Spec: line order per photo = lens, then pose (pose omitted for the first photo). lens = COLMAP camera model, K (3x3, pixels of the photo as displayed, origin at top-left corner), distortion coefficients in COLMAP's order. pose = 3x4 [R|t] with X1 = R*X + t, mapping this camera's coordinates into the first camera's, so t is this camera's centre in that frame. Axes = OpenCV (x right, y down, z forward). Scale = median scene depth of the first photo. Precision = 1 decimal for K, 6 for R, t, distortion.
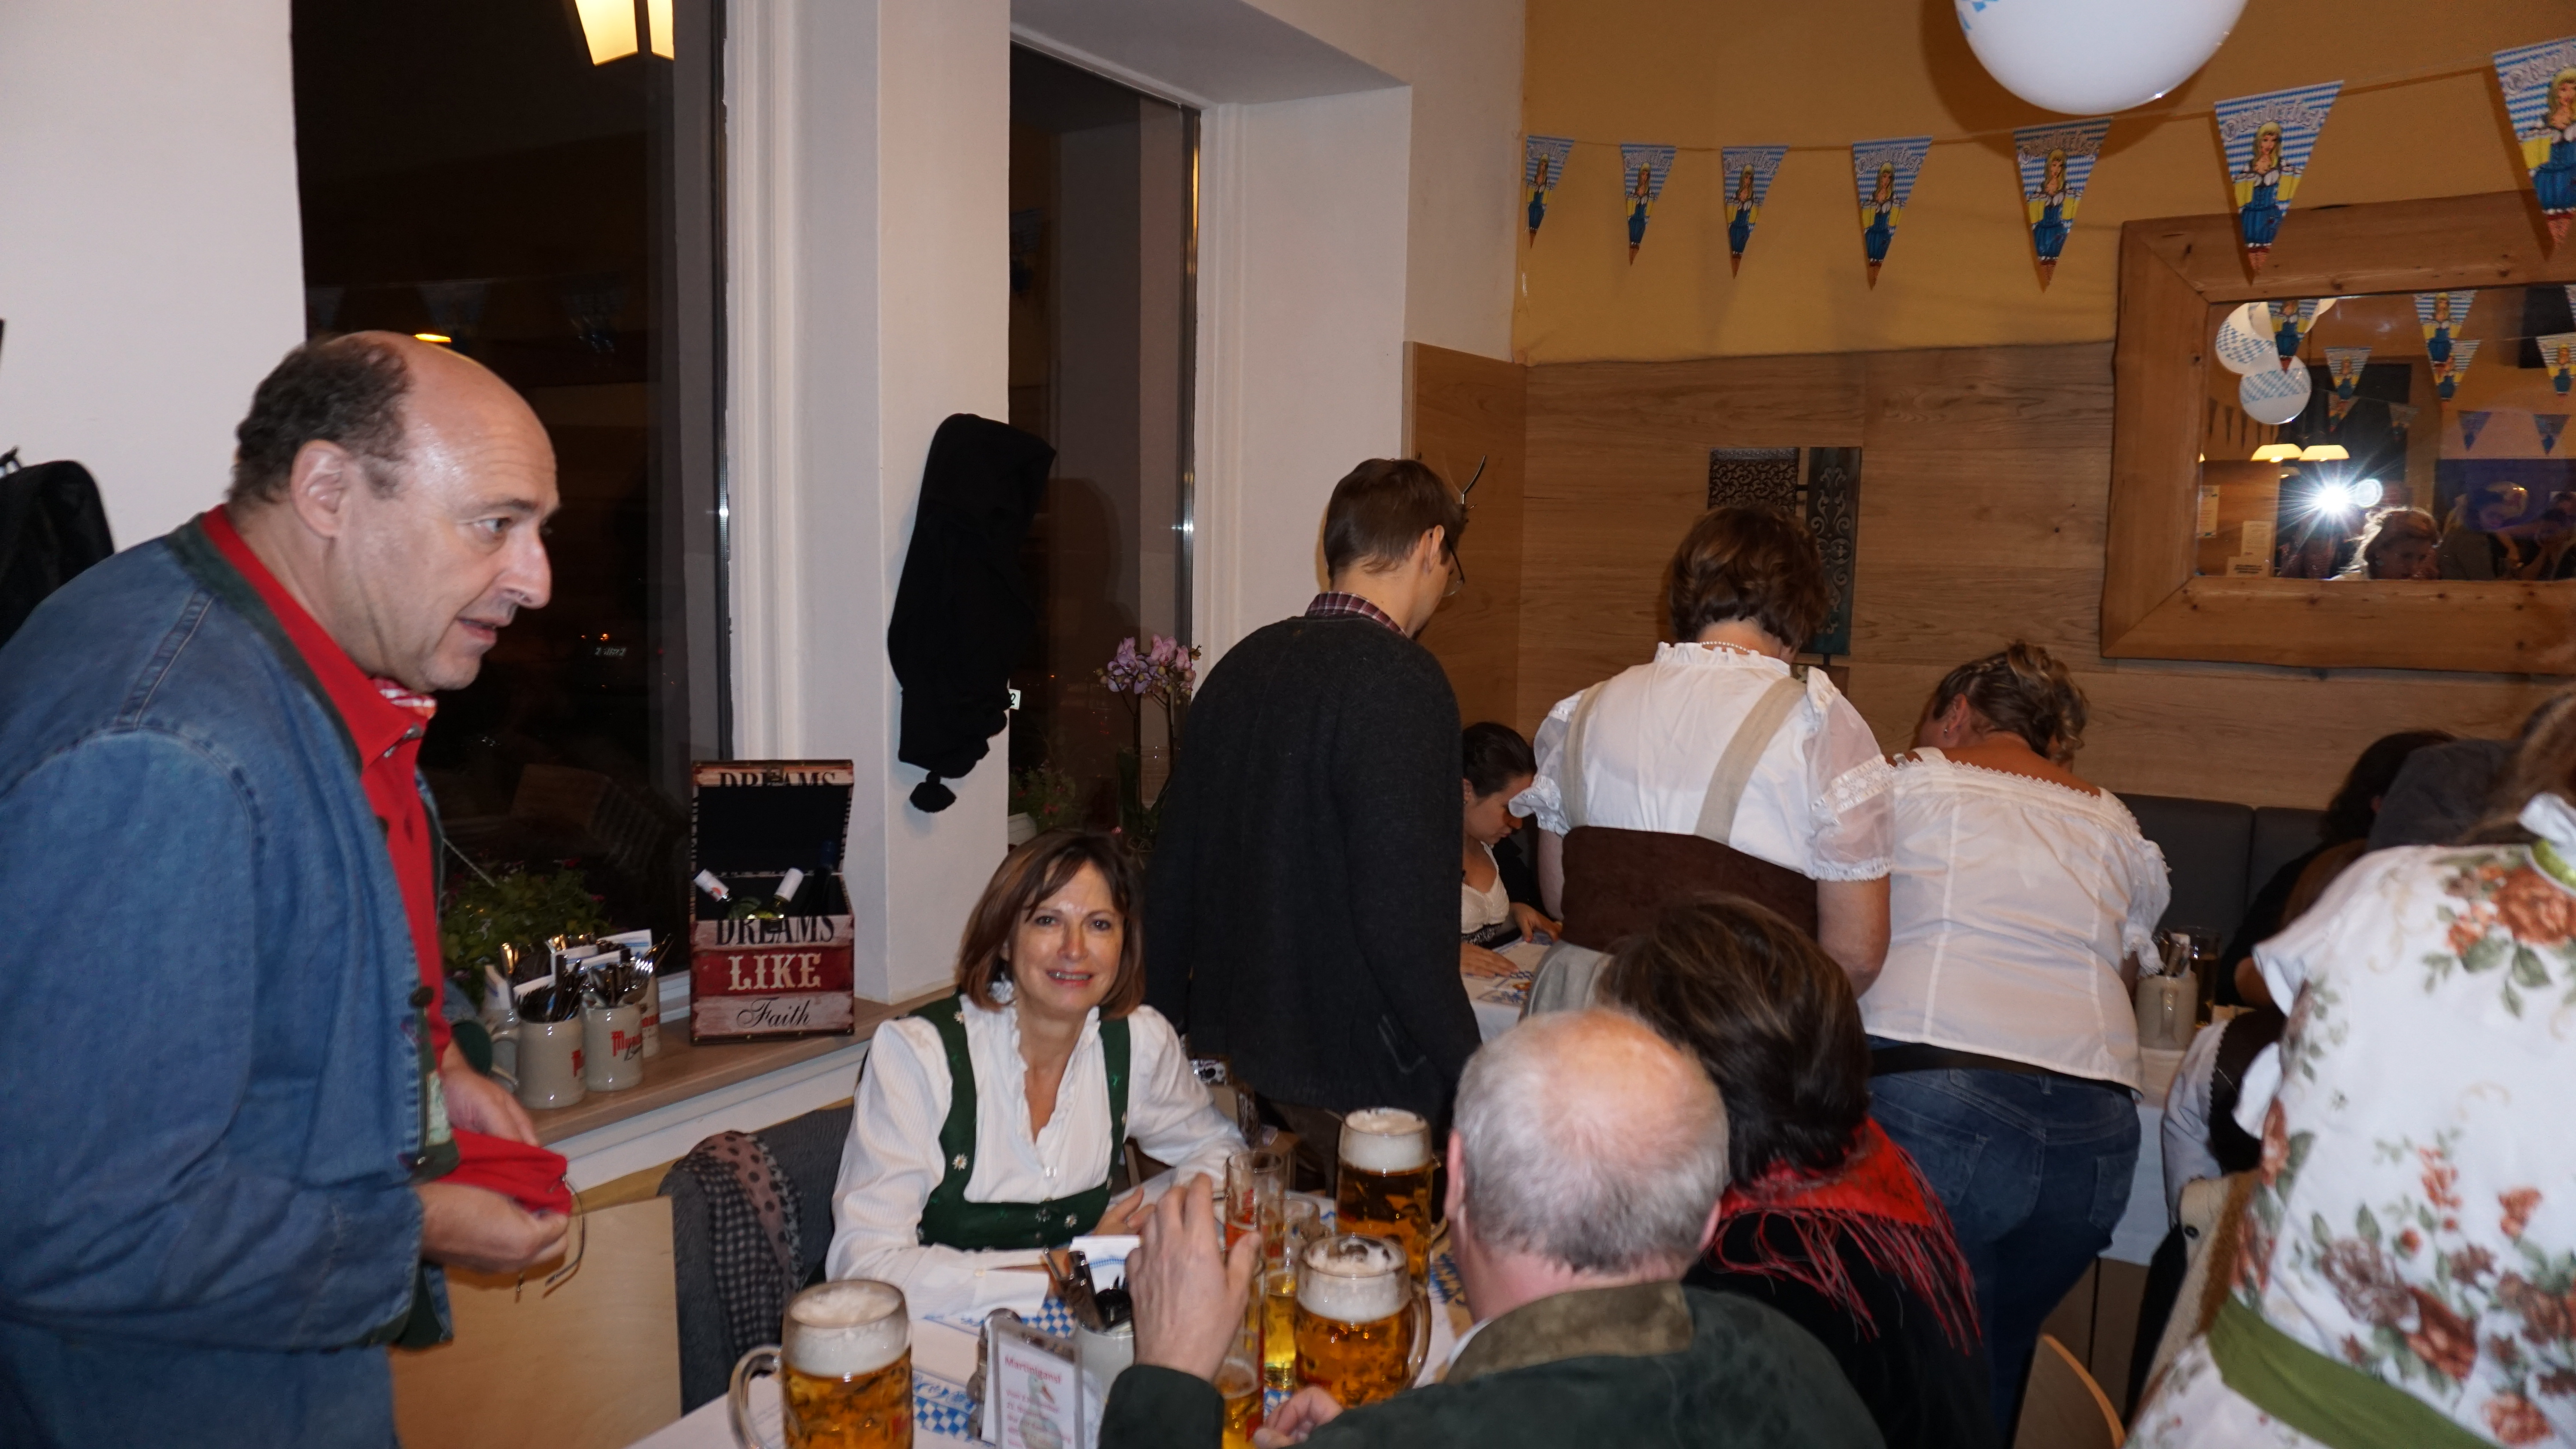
lens RADIAL K [[1708.4, 0, 1276.5], [0, 1708.4, 743.0], [0, 0, 1]] dist [-0.045559, 0.029674]
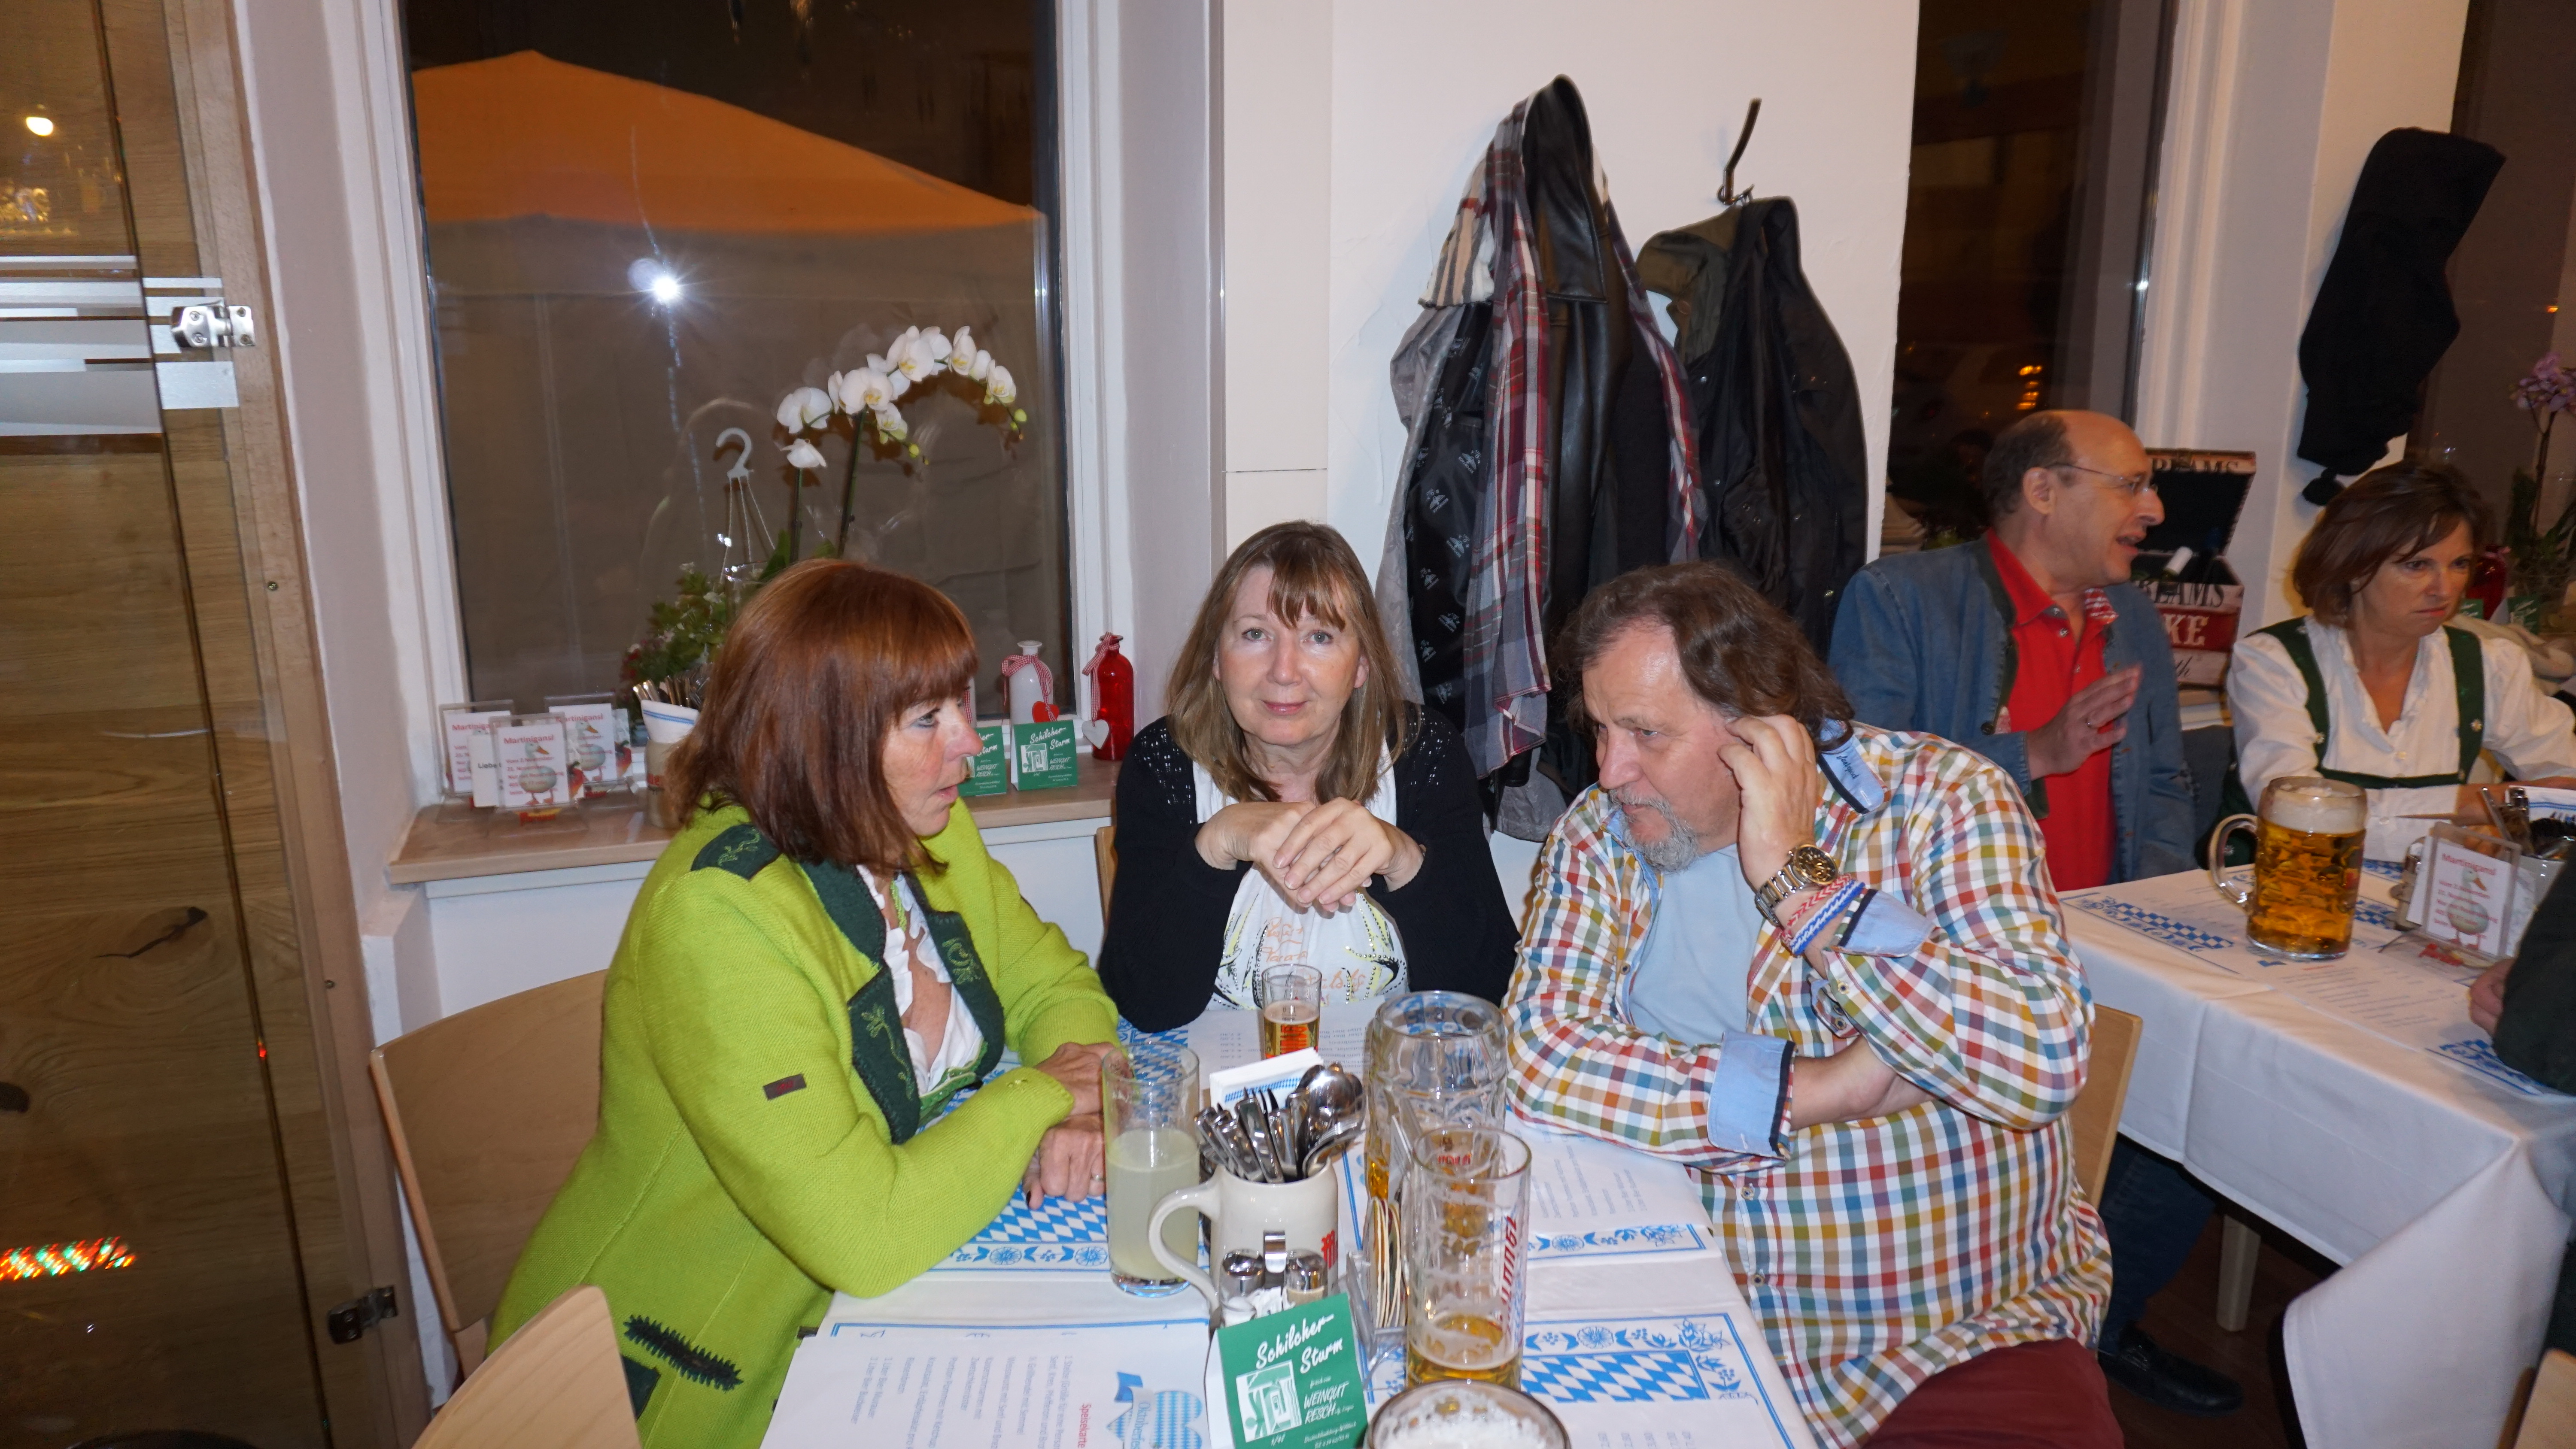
lens RADIAL K [[1600.9, 0, 1384.4], [0, 1600.9, 683.1], [0, 0, 1]] dist [-0.017295, 0.002998]
pose [[0.776008, 0.116642, -0.619843, -0.019111], [-0.047619, 0.990781, 0.126828, 0.045234], [0.628923, -0.068903, 0.774409, -0.159714]]
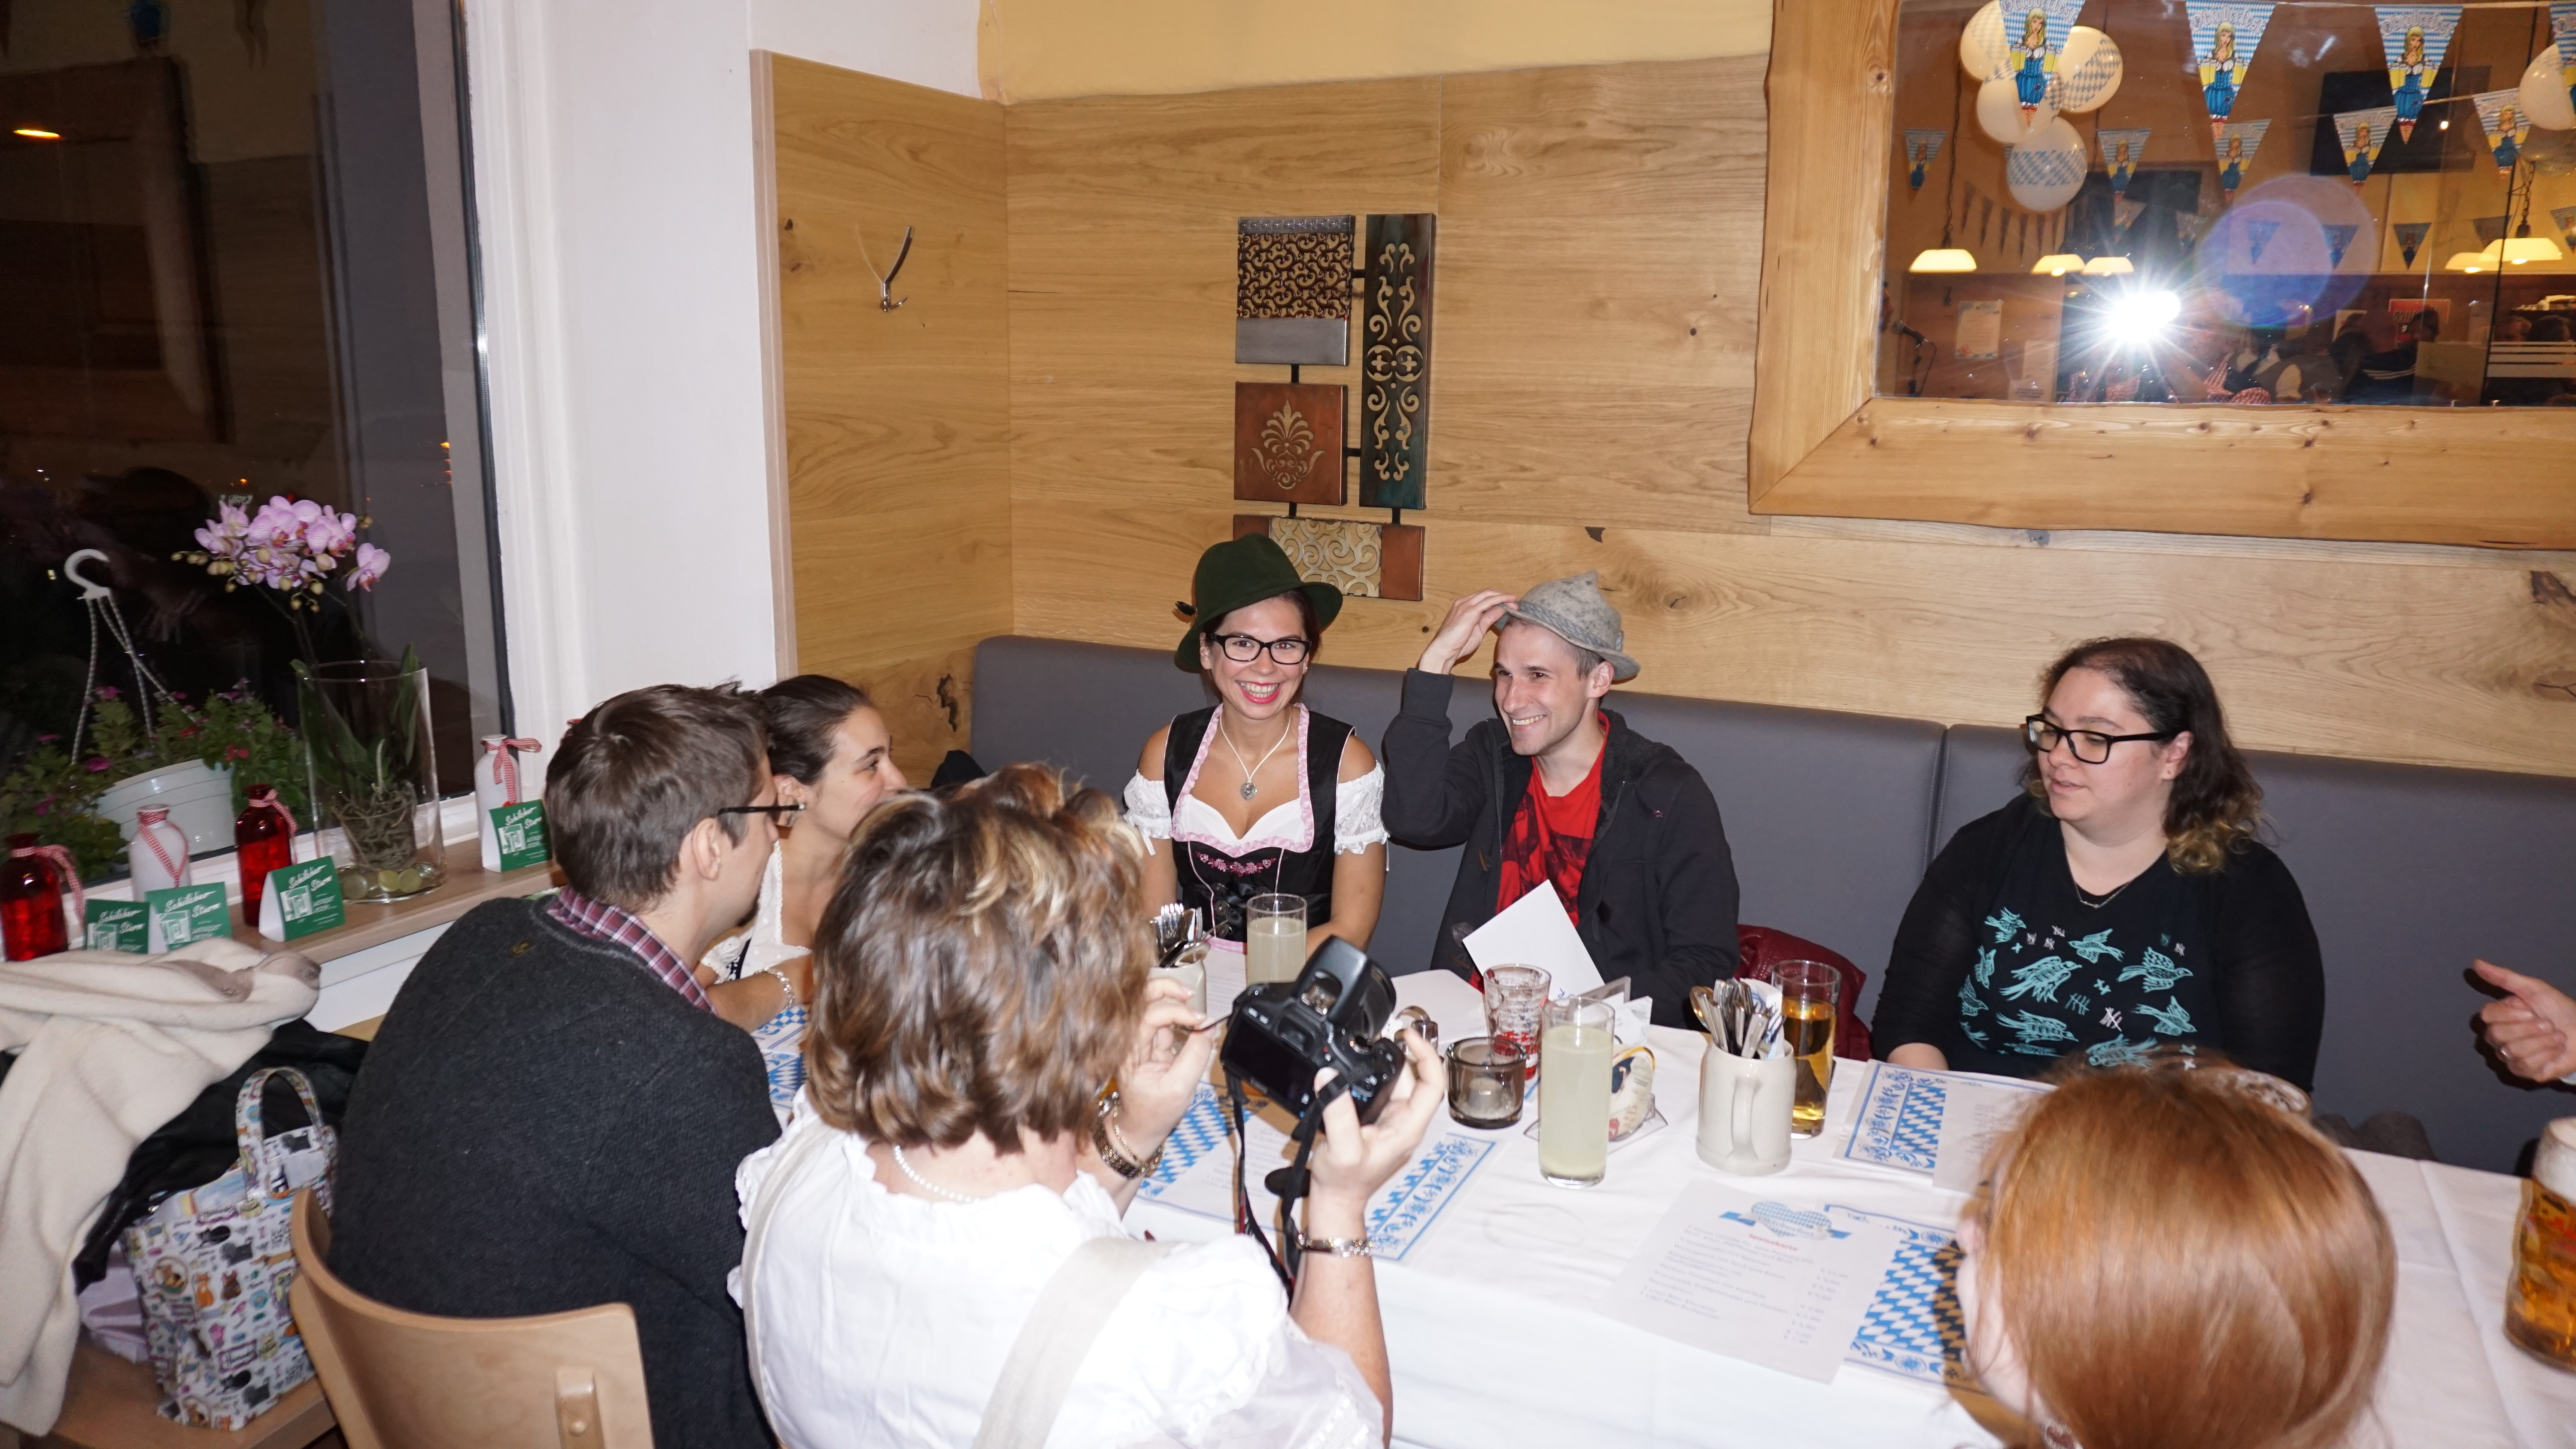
lens RADIAL K [[1708.4, 0, 1273.4], [0, 1708.4, 725.3], [0, 0, 1]] dist [-0.045559, 0.029674]
pose [[0.995396, -0.020148, 0.093705, 0.211255], [0.011670, 0.995859, 0.090155, -0.027740], [-0.095134, -0.088647, 0.991510, 0.292286]]
